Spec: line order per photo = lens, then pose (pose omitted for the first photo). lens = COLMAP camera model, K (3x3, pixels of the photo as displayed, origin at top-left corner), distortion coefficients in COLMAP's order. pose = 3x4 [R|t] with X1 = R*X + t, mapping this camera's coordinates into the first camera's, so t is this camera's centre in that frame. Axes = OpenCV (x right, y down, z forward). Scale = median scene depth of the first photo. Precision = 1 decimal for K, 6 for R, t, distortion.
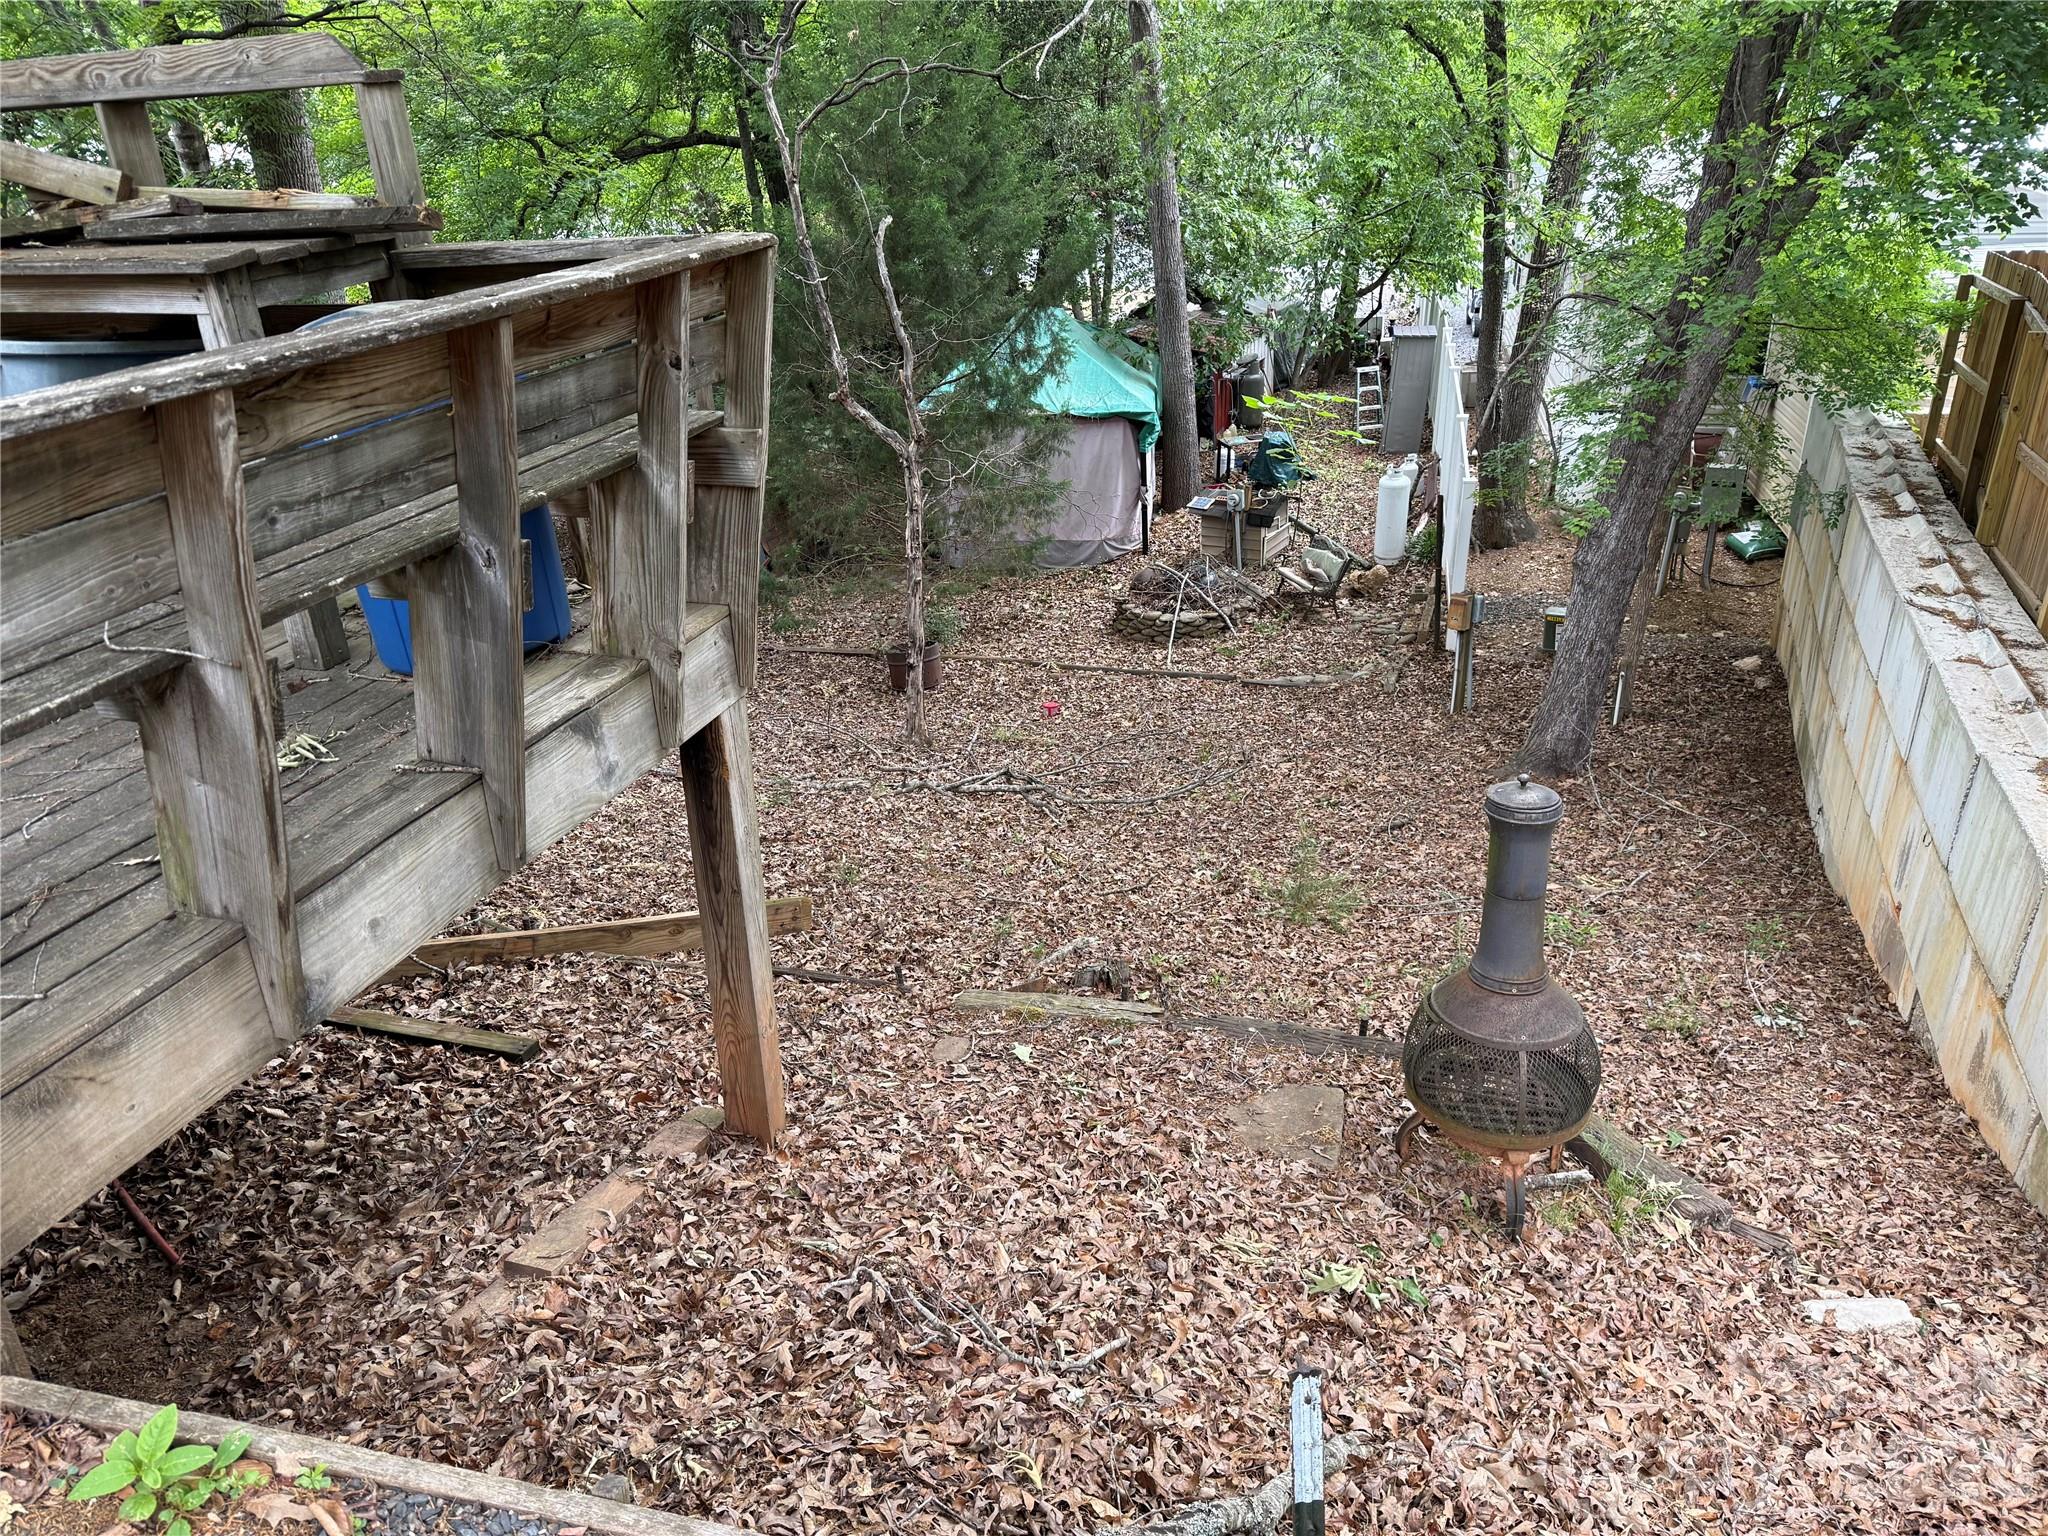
lens RADIAL K [[1422.4, 0, 1005.0], [0, 1422.4, 857.9], [0, 0, 1]] dist [0.046369, -0.072407]
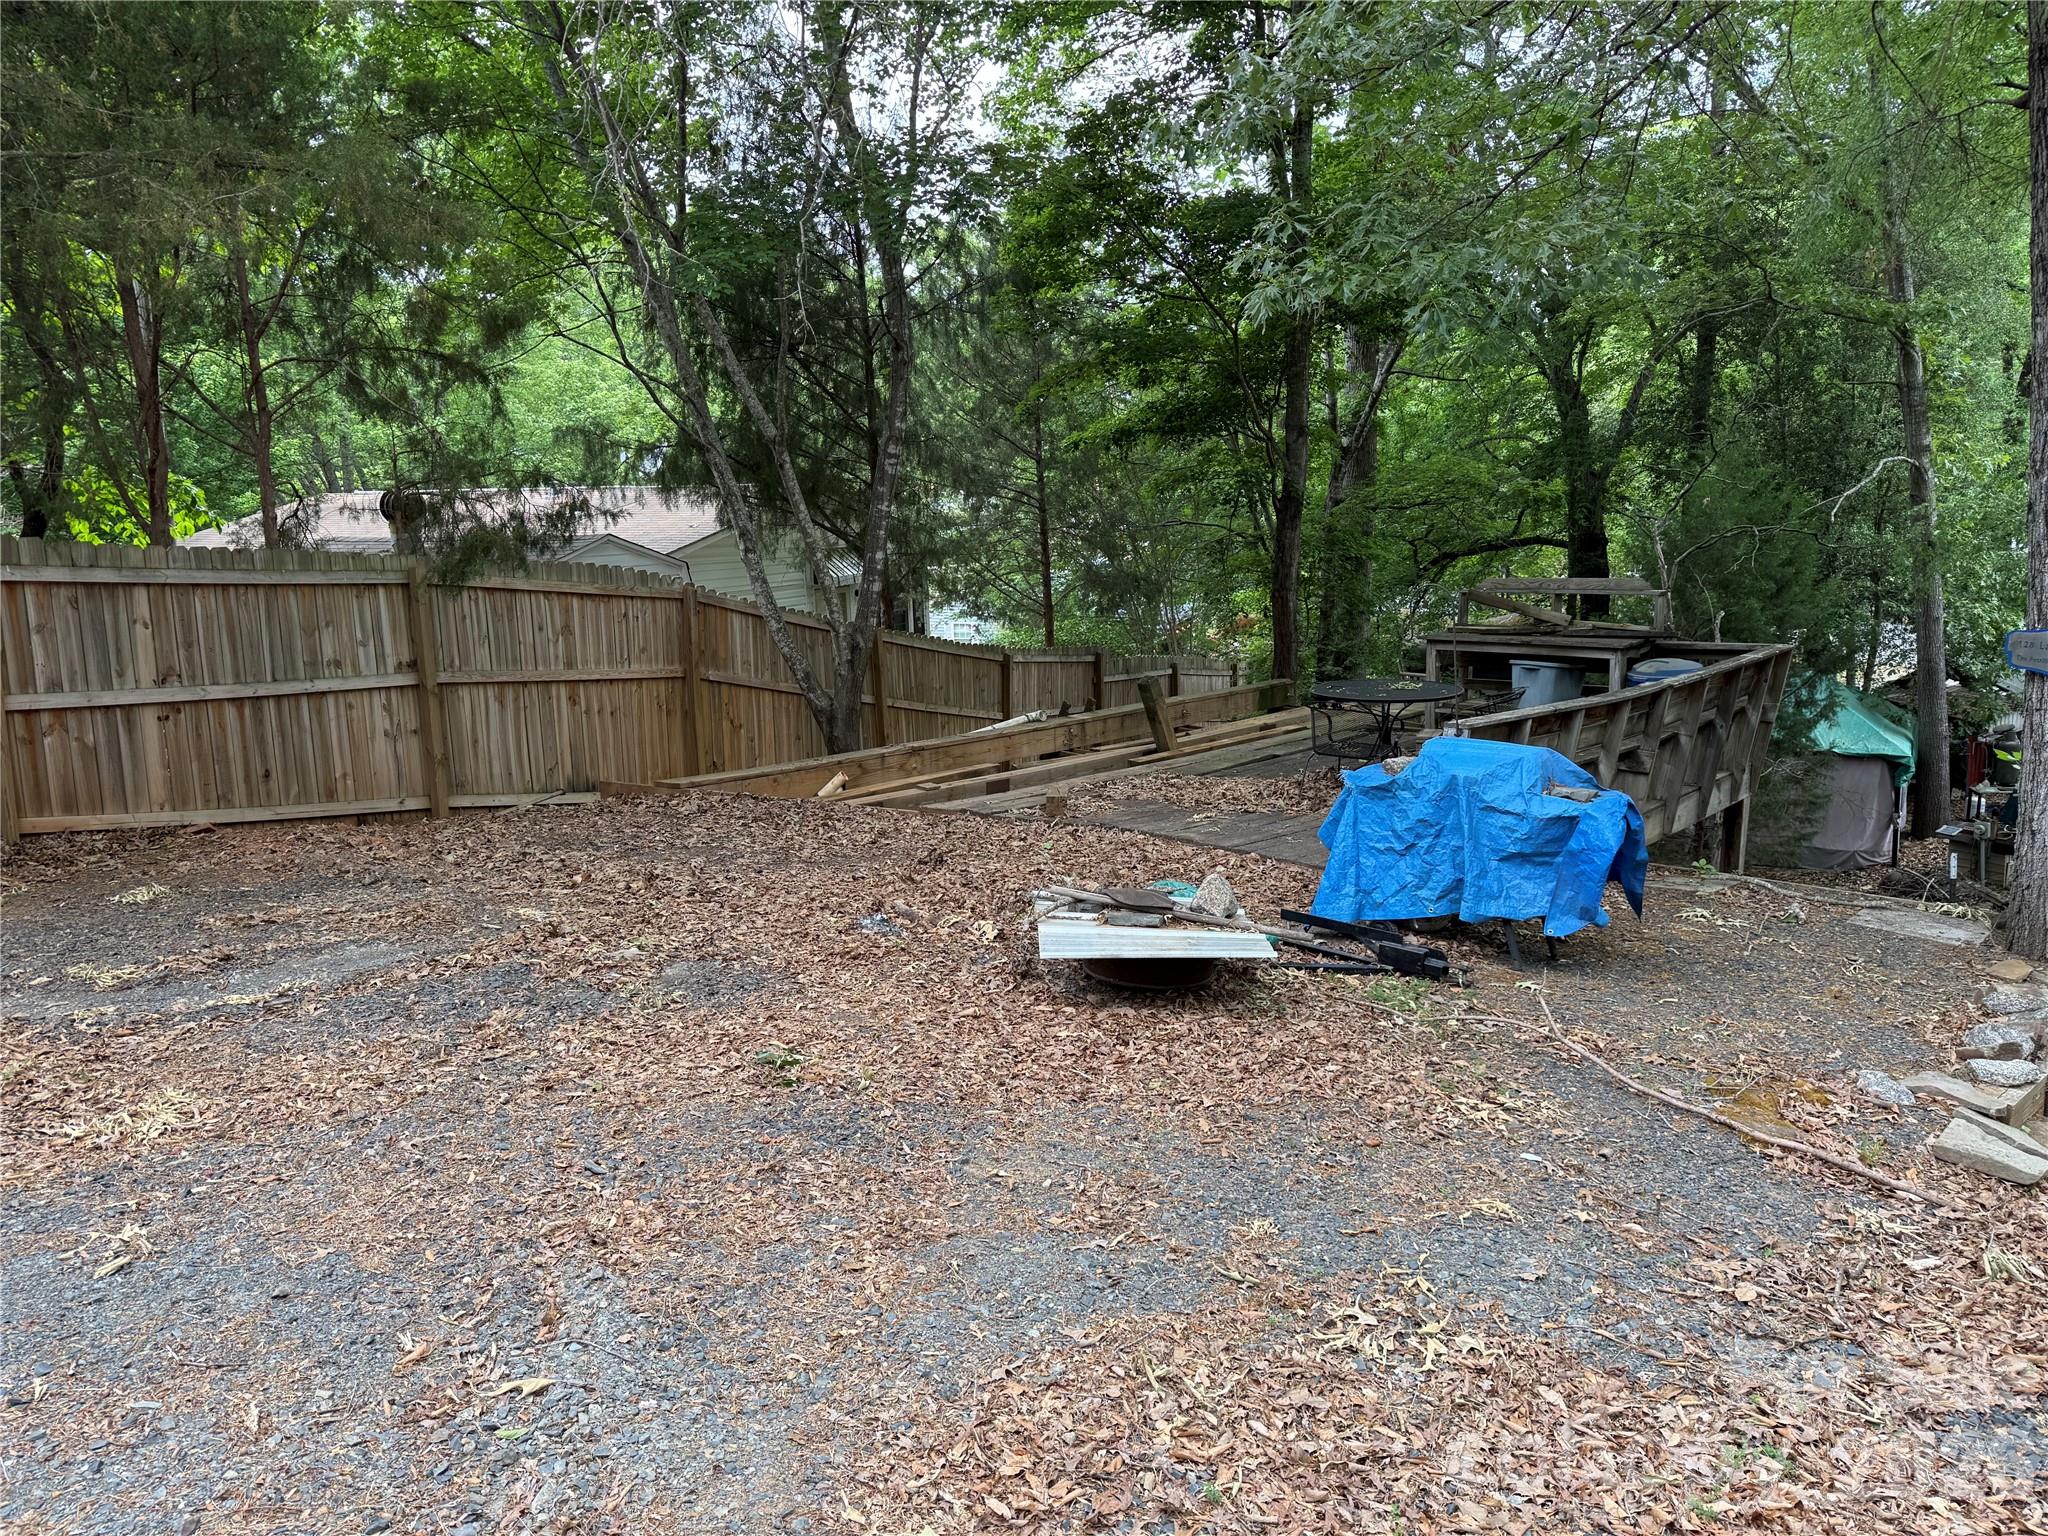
lens RADIAL K [[1422.4, 0, 1038.2], [0, 1422.4, 758.2], [0, 0, 1]] dist [0.046369, -0.072407]
pose [[0.899533, 0.096893, -0.425973, -0.046255], [-0.214472, 0.947441, -0.237396, 0.144798], [0.380582, 0.304904, 0.873035, -0.371267]]
